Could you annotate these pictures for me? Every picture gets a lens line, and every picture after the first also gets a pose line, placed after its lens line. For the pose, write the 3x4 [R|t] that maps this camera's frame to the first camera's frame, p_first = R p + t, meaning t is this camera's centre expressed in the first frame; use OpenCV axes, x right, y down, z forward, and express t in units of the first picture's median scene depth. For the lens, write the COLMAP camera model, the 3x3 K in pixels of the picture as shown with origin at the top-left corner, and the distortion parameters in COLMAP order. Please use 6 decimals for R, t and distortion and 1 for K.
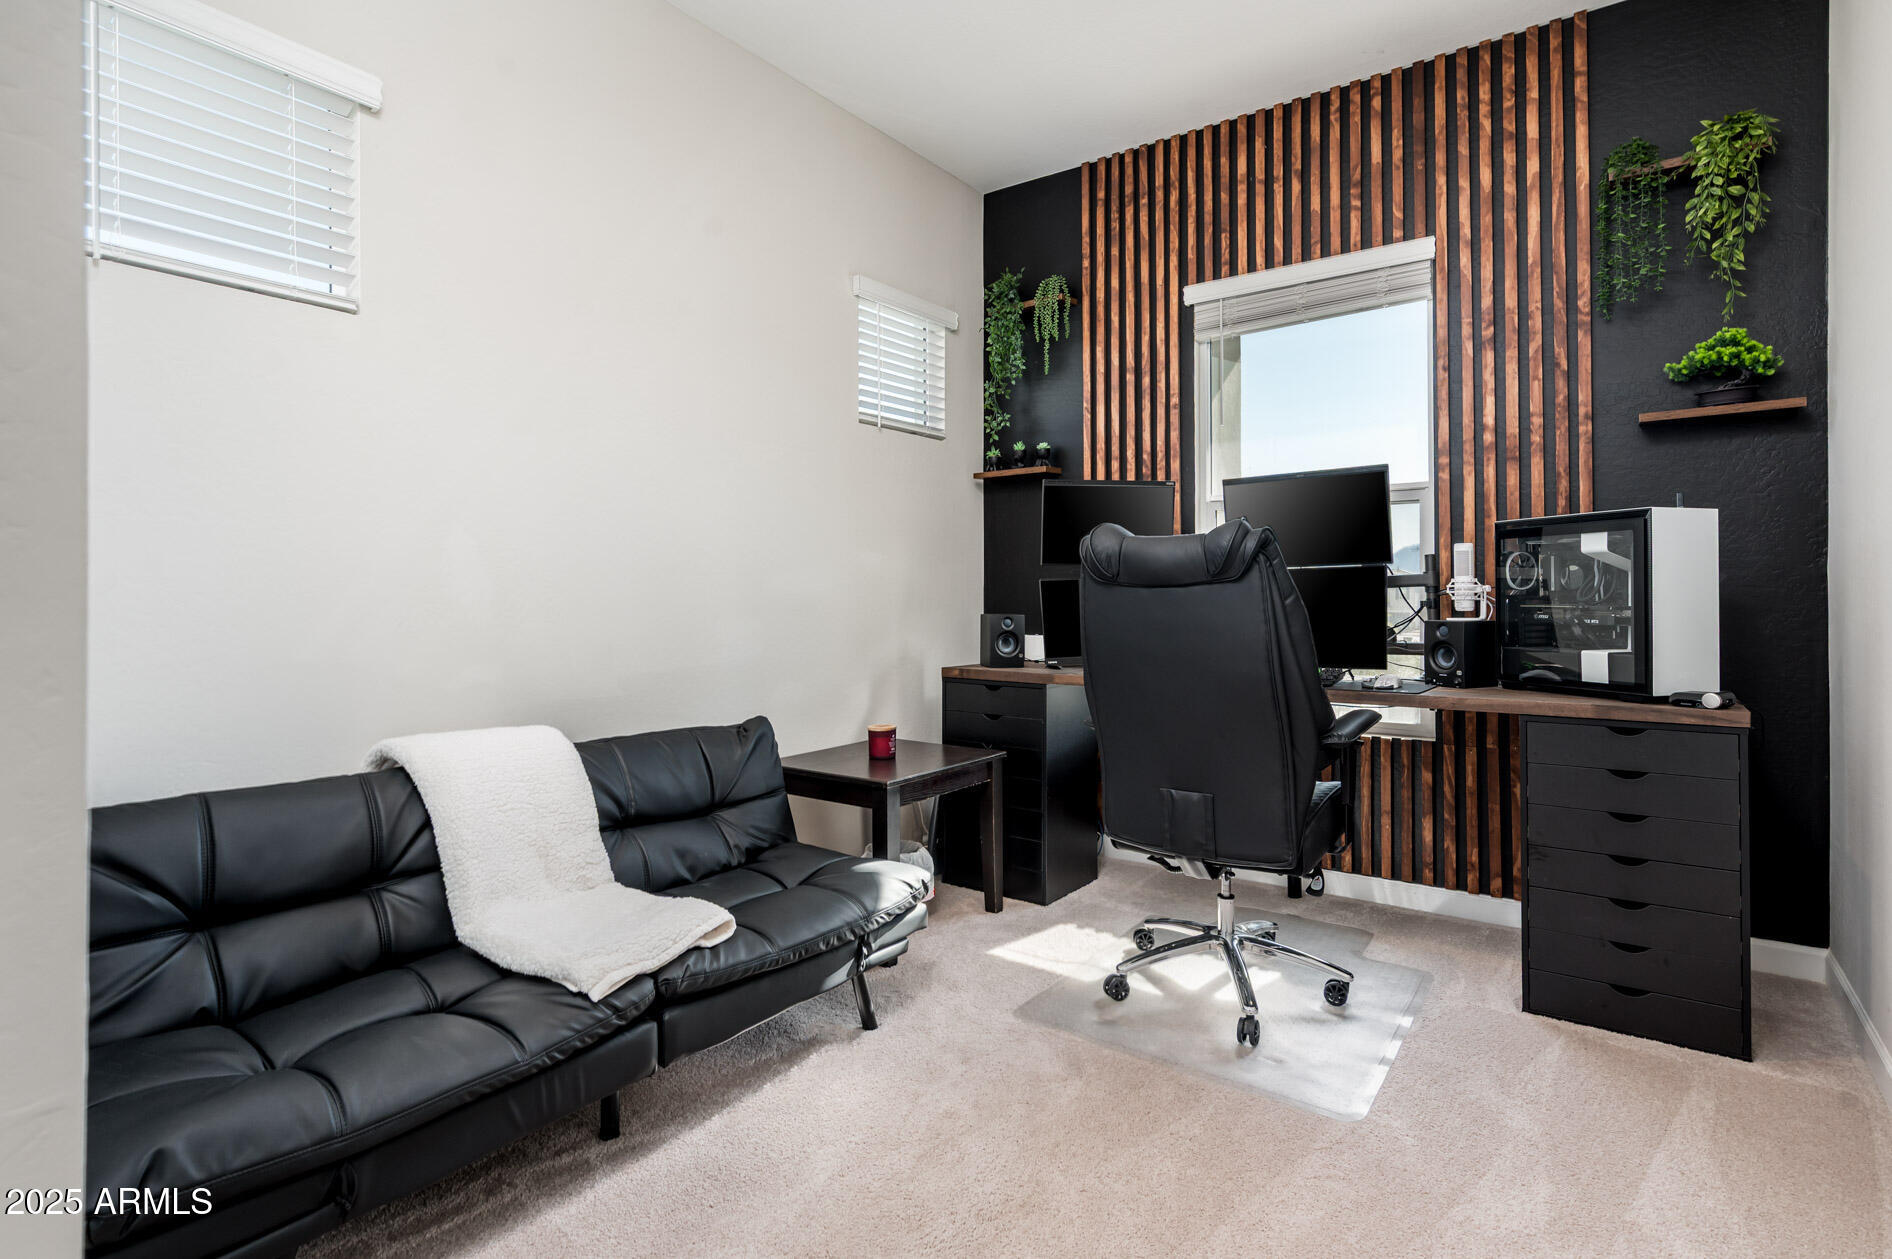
lens RADIAL K [[883.2, 0, 948.9], [0, 883.2, 618.8], [0, 0, 1]] dist [-0.000467, 0.000388]
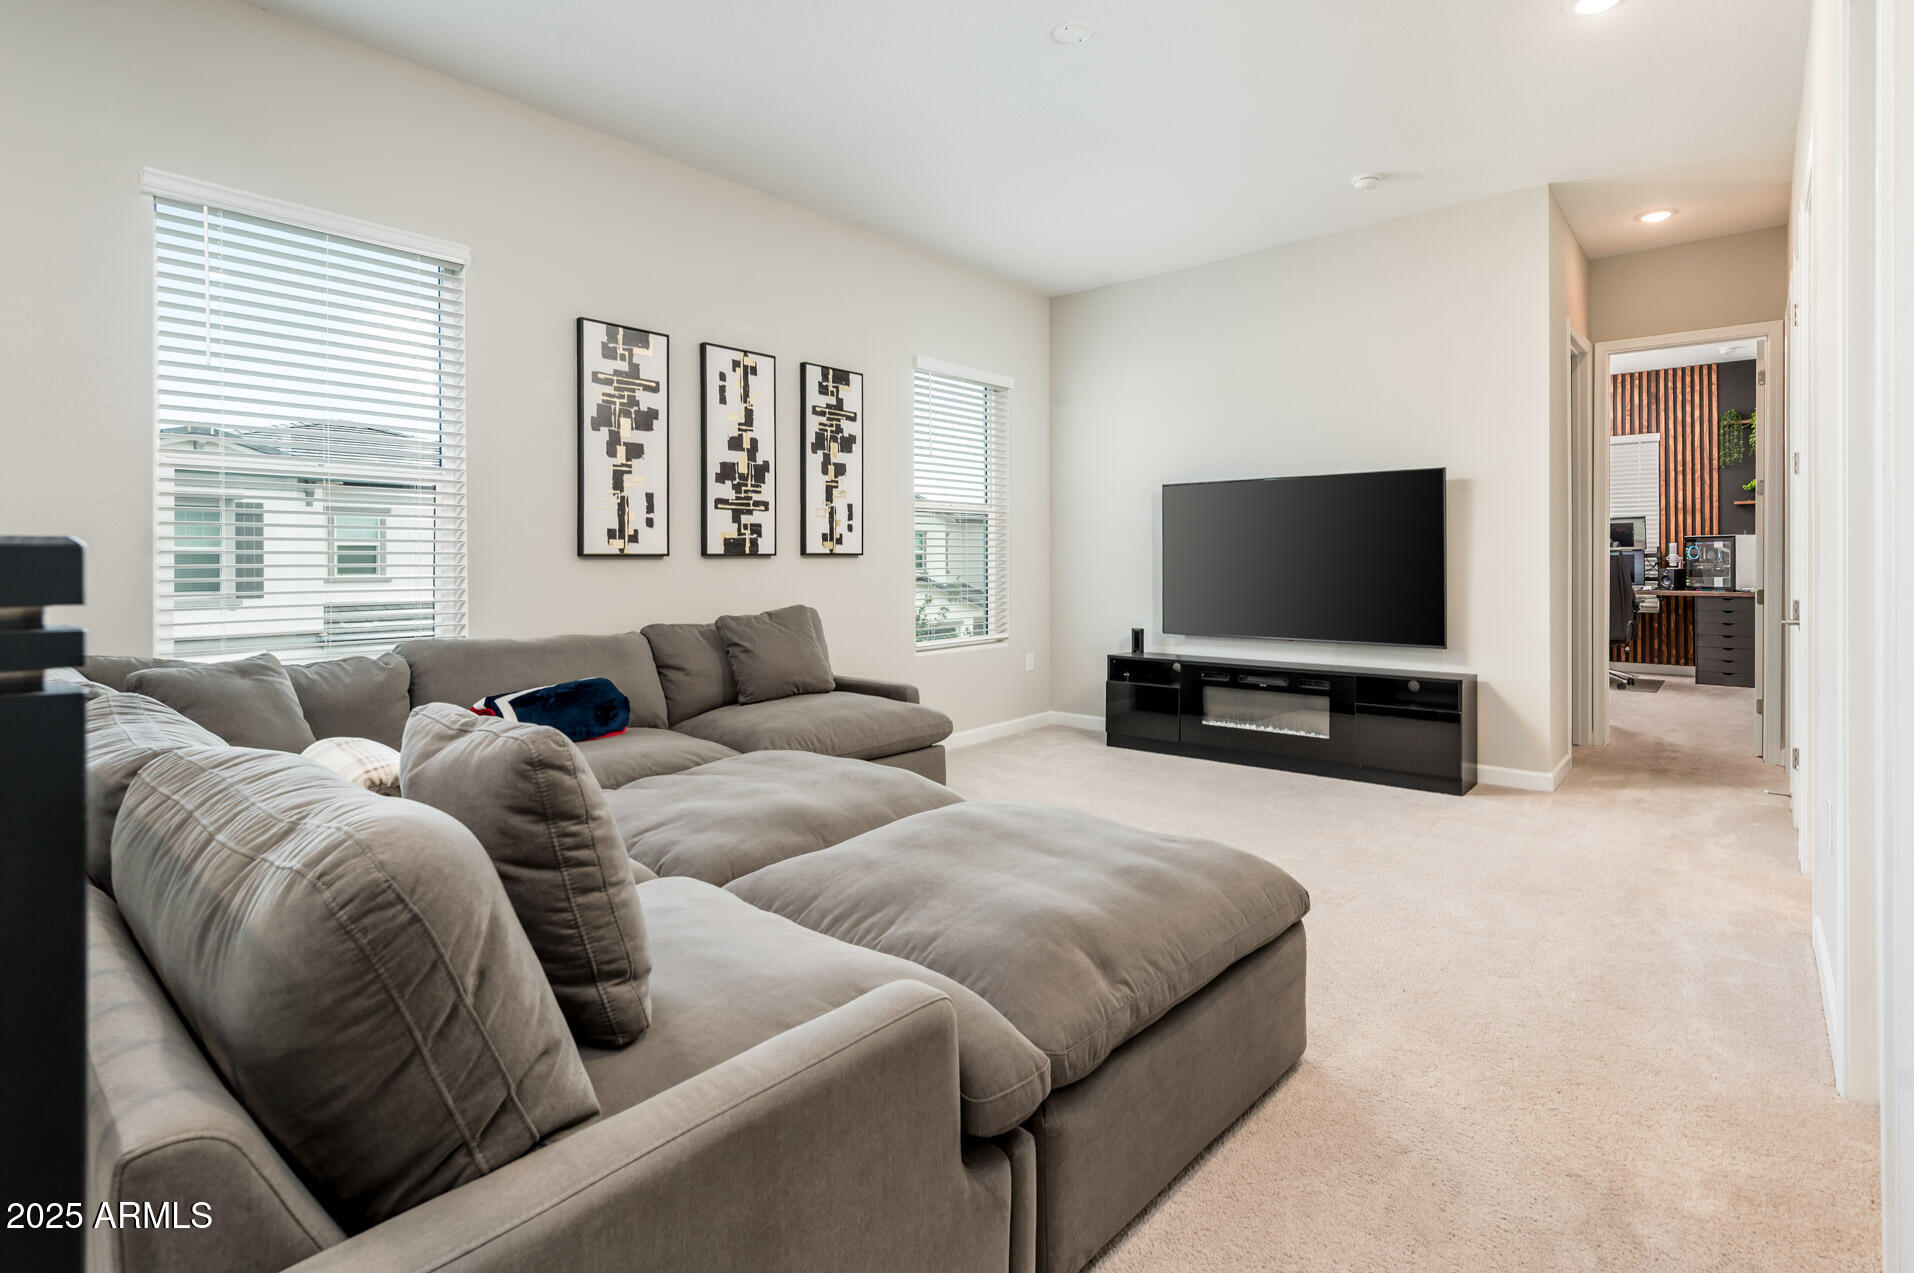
lens RADIAL K [[958.4, 0, 924.6], [0, 958.4, 575.4], [0, 0, 1]] dist [0.003412, 0.000367]
pose [[0.997525, 0.000611, -0.070316, -1.636744], [-0.000402, 0.999995, 0.002994, 0.014011], [0.070318, -0.002959, 0.997520, -2.313036]]
